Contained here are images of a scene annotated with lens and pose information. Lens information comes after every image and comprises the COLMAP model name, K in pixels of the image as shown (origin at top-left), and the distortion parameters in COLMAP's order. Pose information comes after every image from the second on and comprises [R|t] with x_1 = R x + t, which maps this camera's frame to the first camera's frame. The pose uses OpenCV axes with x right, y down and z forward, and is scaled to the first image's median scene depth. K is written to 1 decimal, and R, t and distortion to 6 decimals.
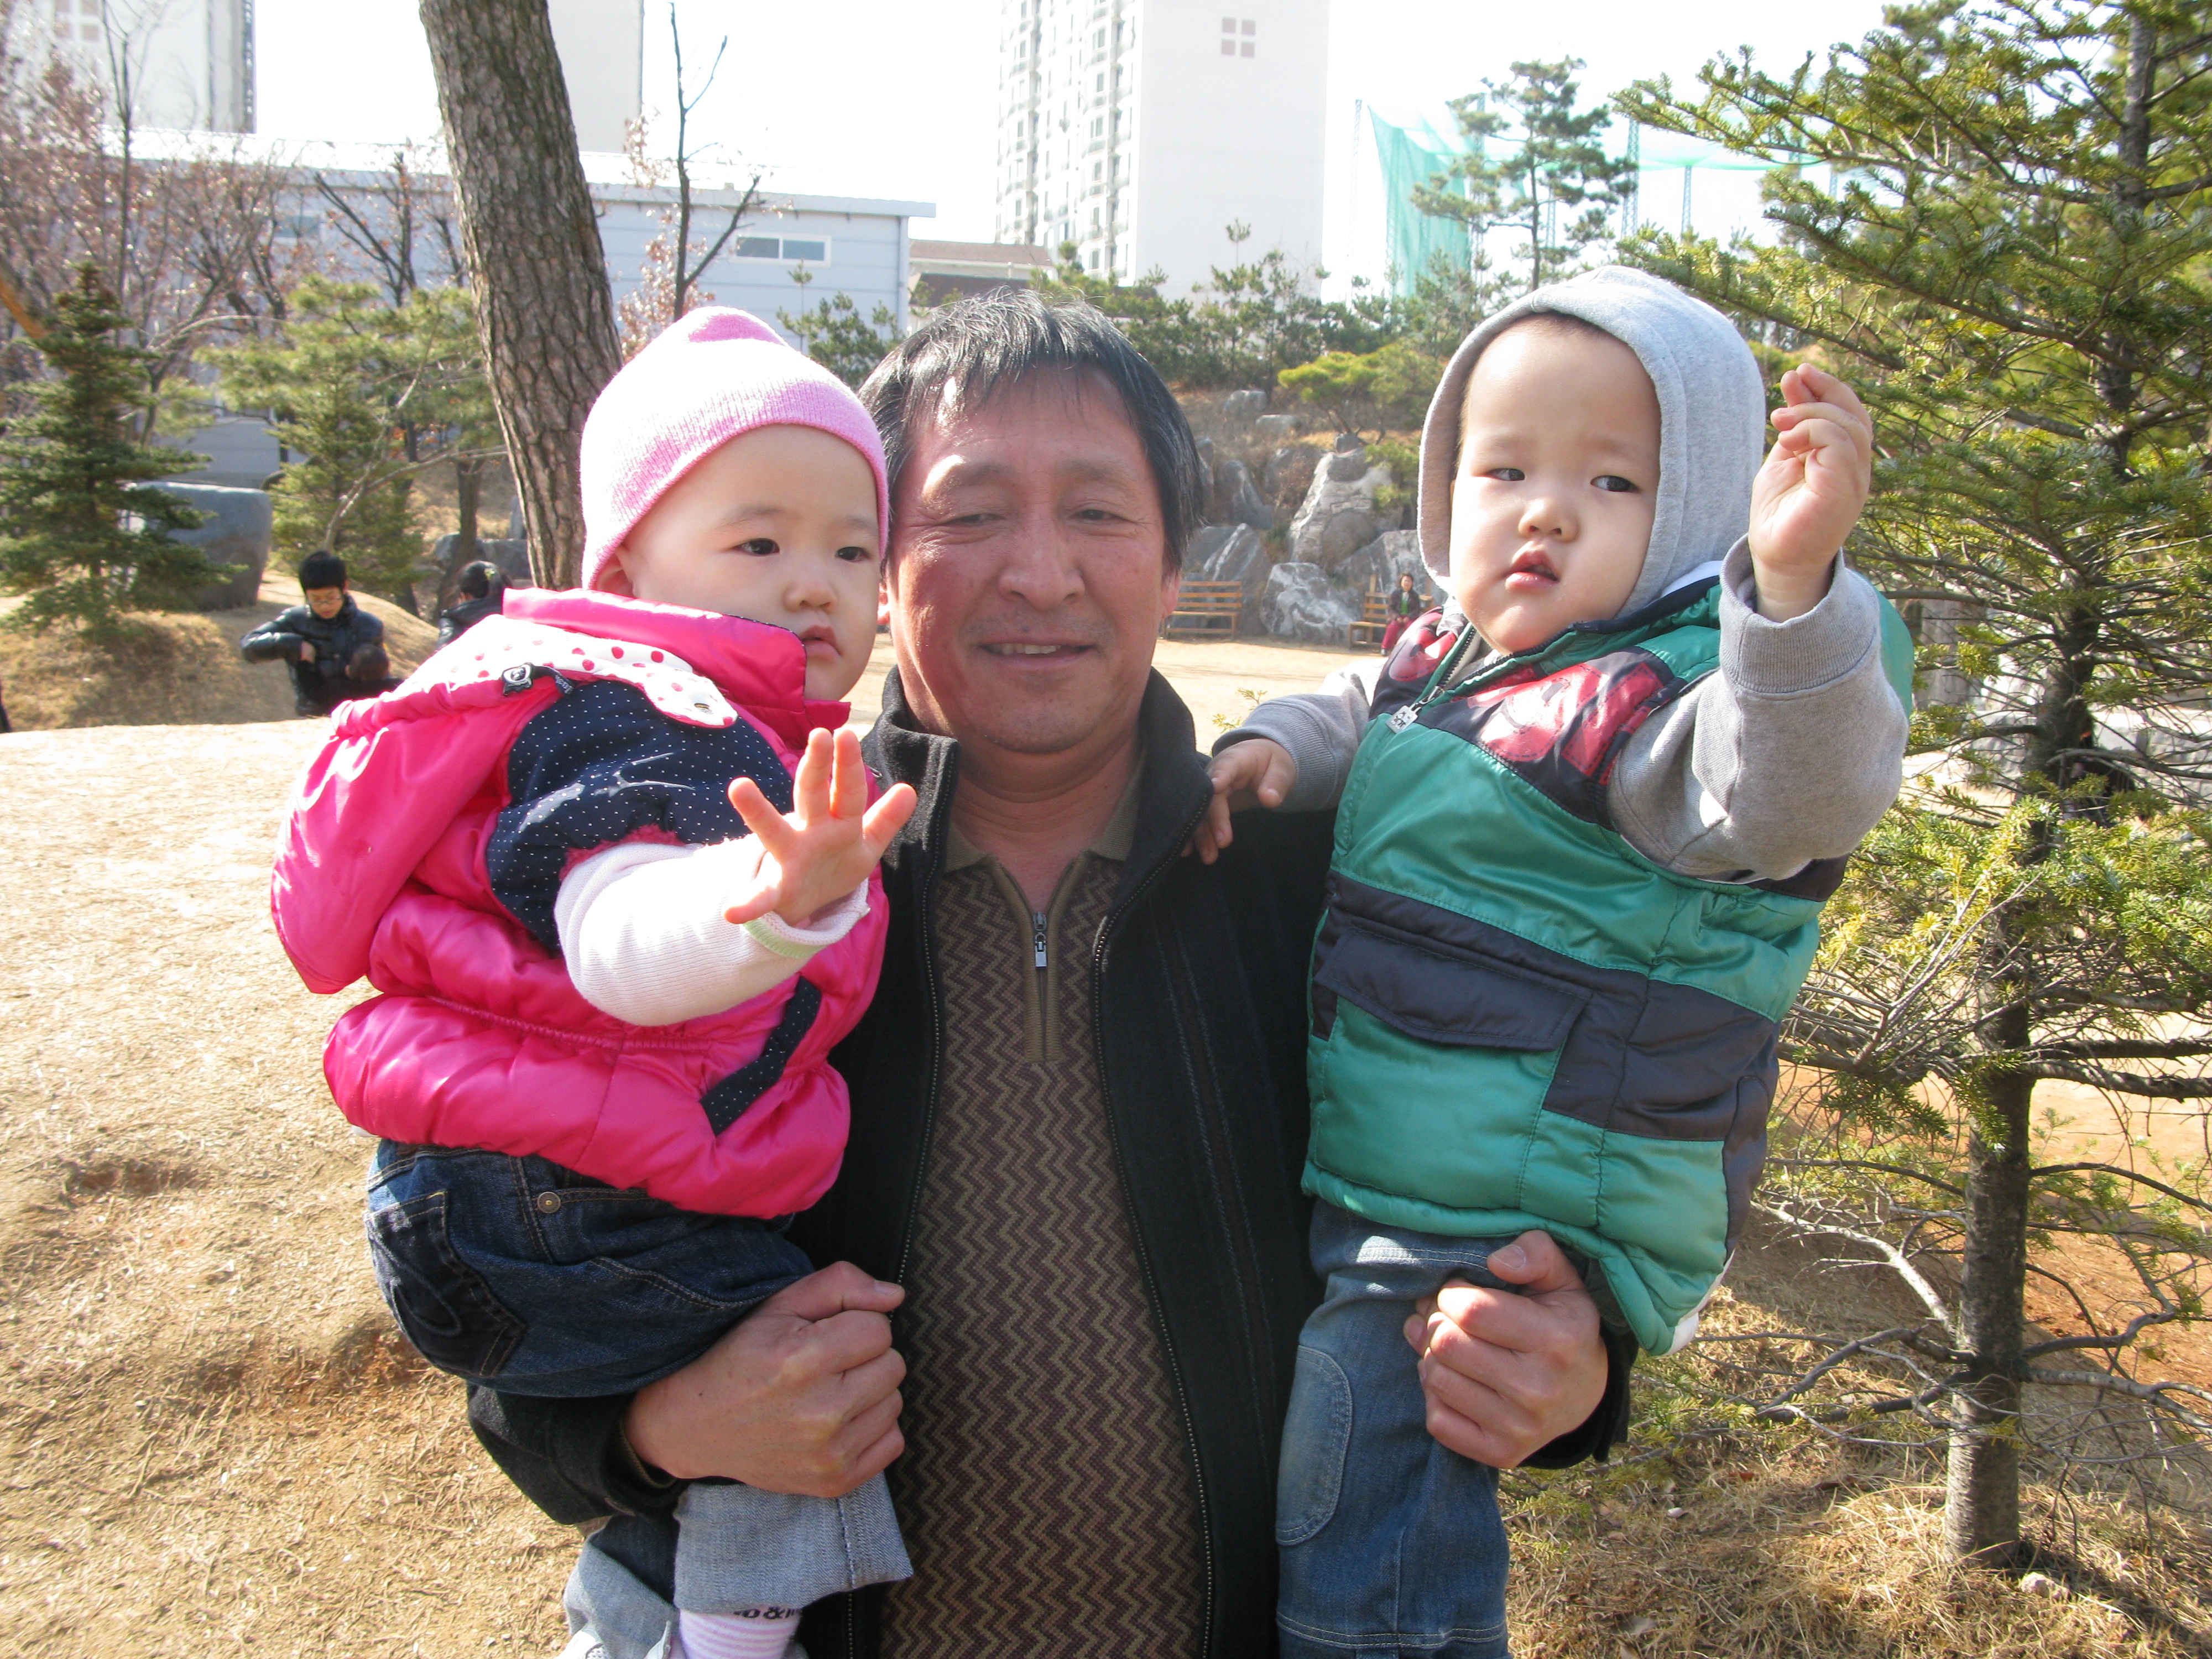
lens RADIAL K [[2232.3, 0, 1133.0], [0, 2232.3, 857.1], [0, 0, 1]] dist [-0.212940, 0.252764]
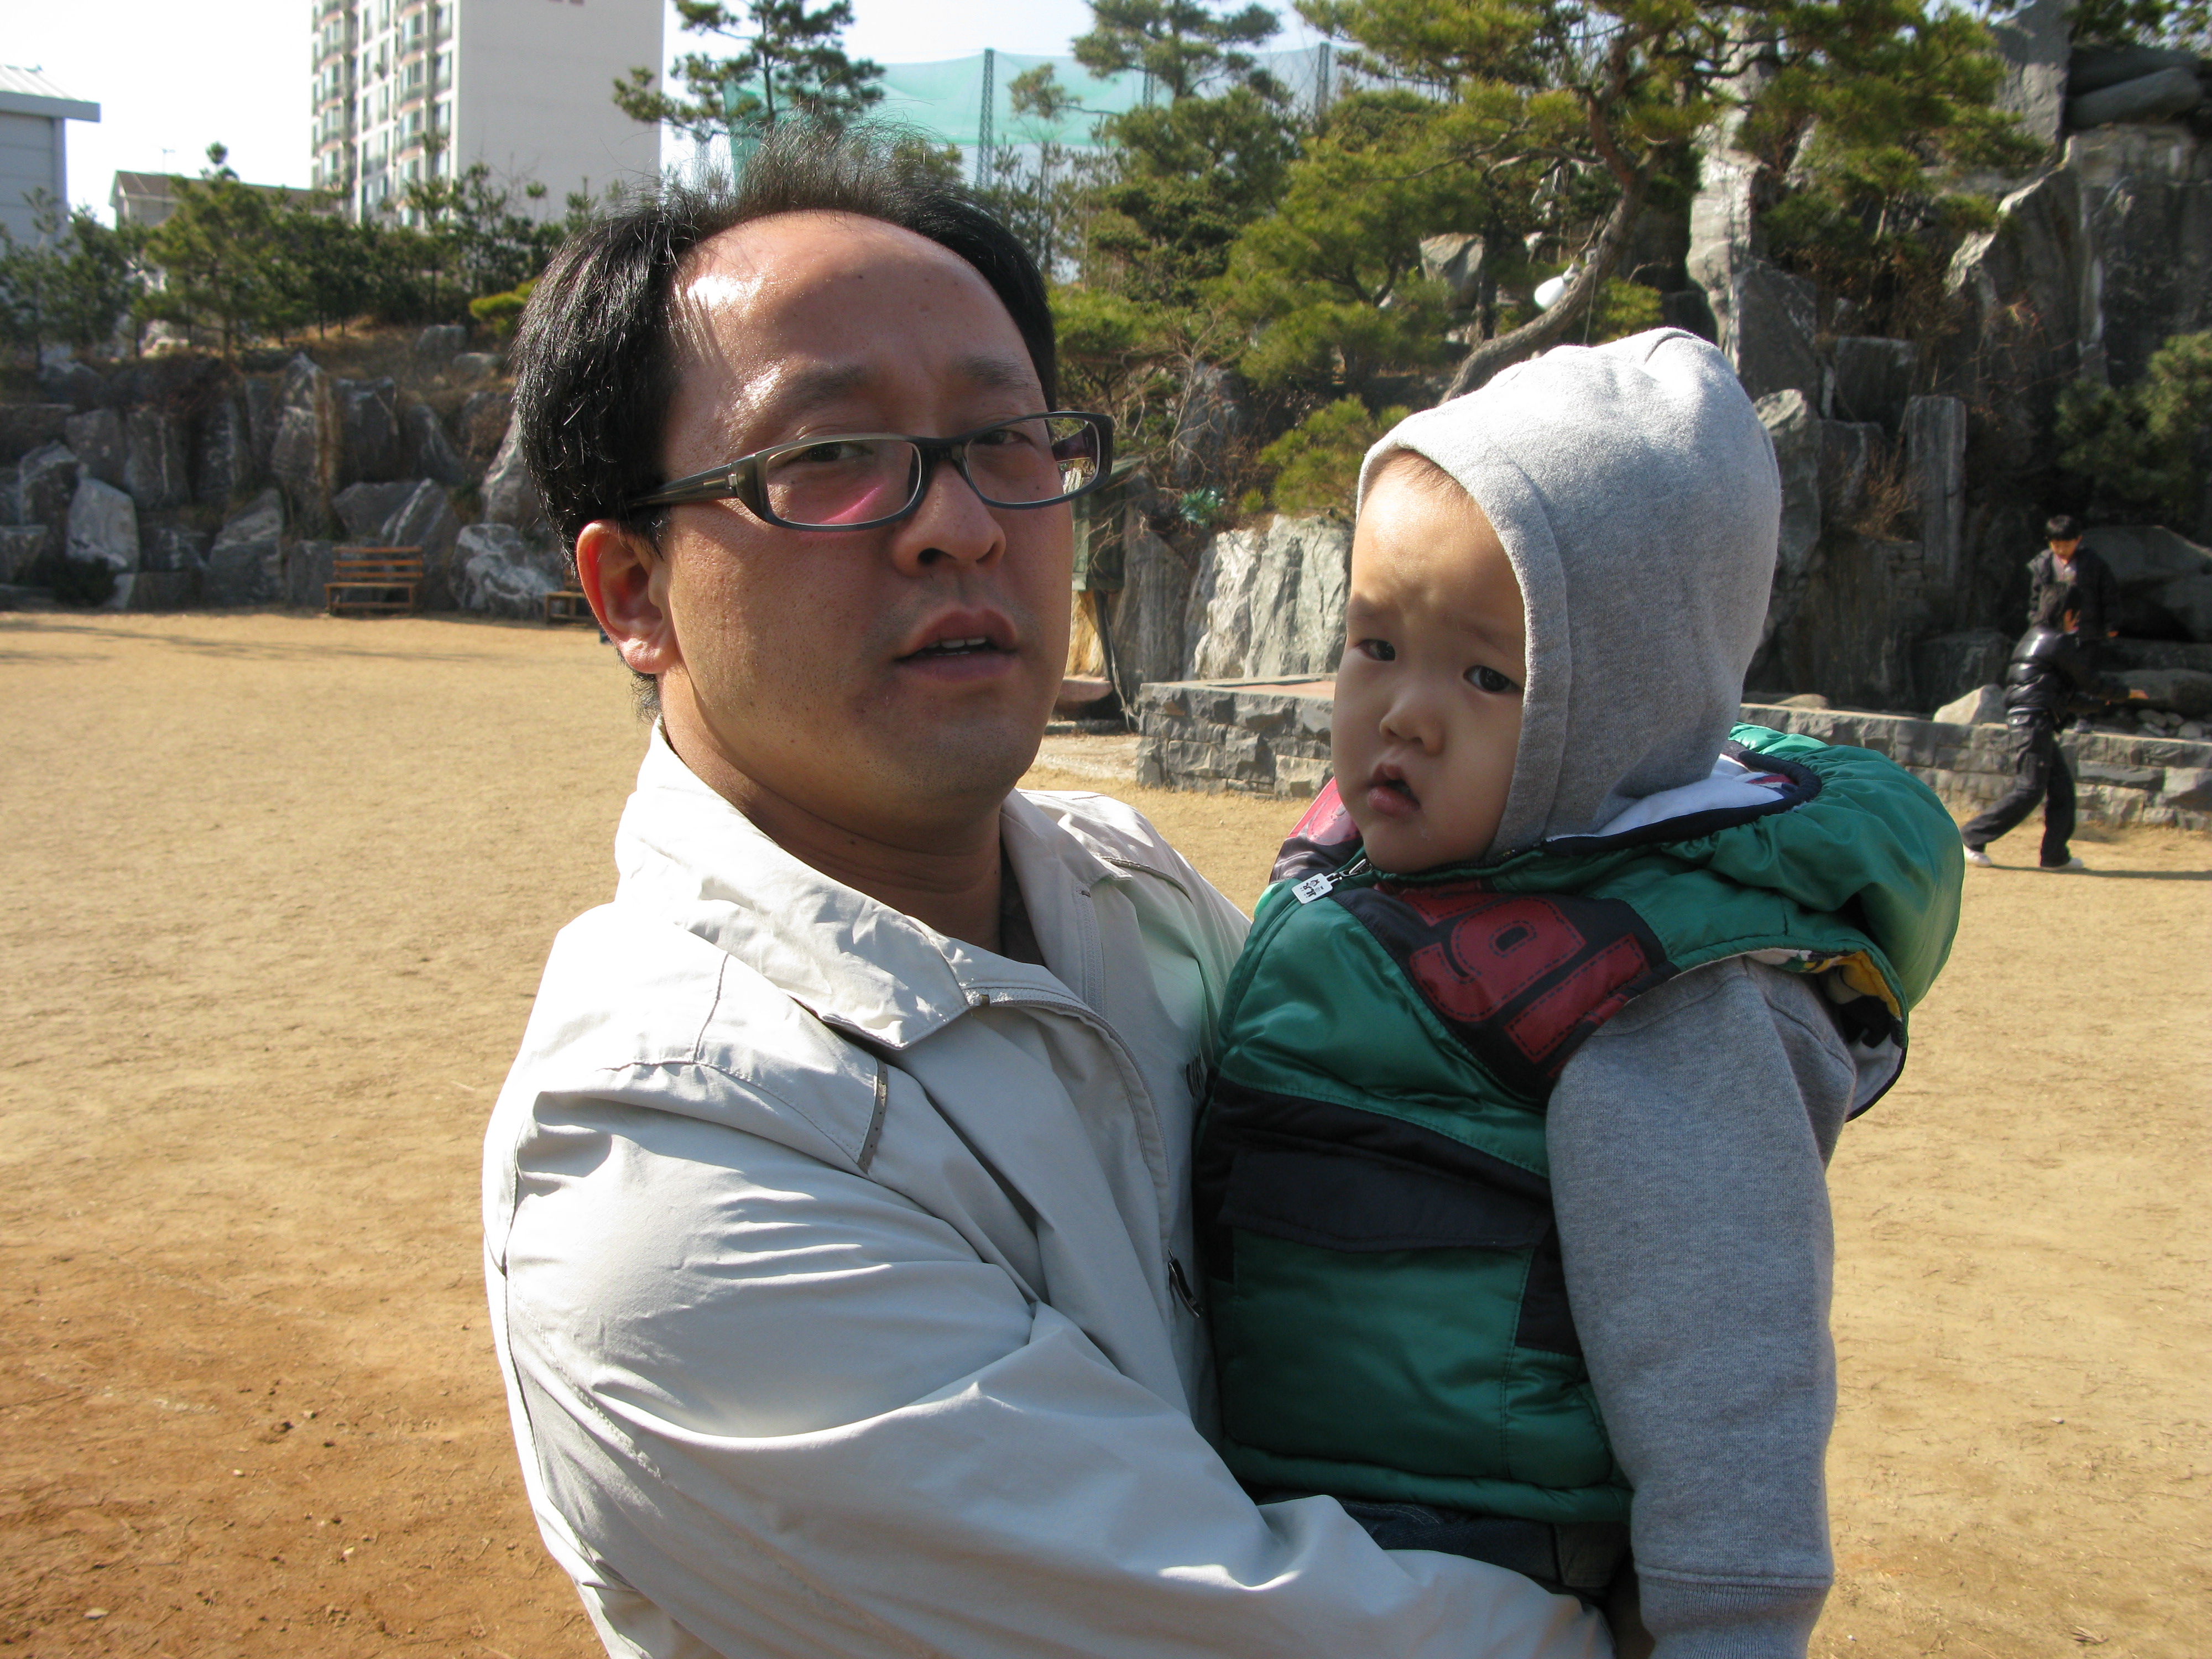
lens RADIAL K [[2234.1, 0, 1118.5], [0, 2234.1, 857.3], [0, 0, 1]] dist [-0.214509, 0.261764]
pose [[0.964286, -0.031851, 0.262940, 0.108201], [0.029428, 0.999480, 0.013149, -0.011001], [-0.263222, -0.004941, 0.964723, 0.162744]]
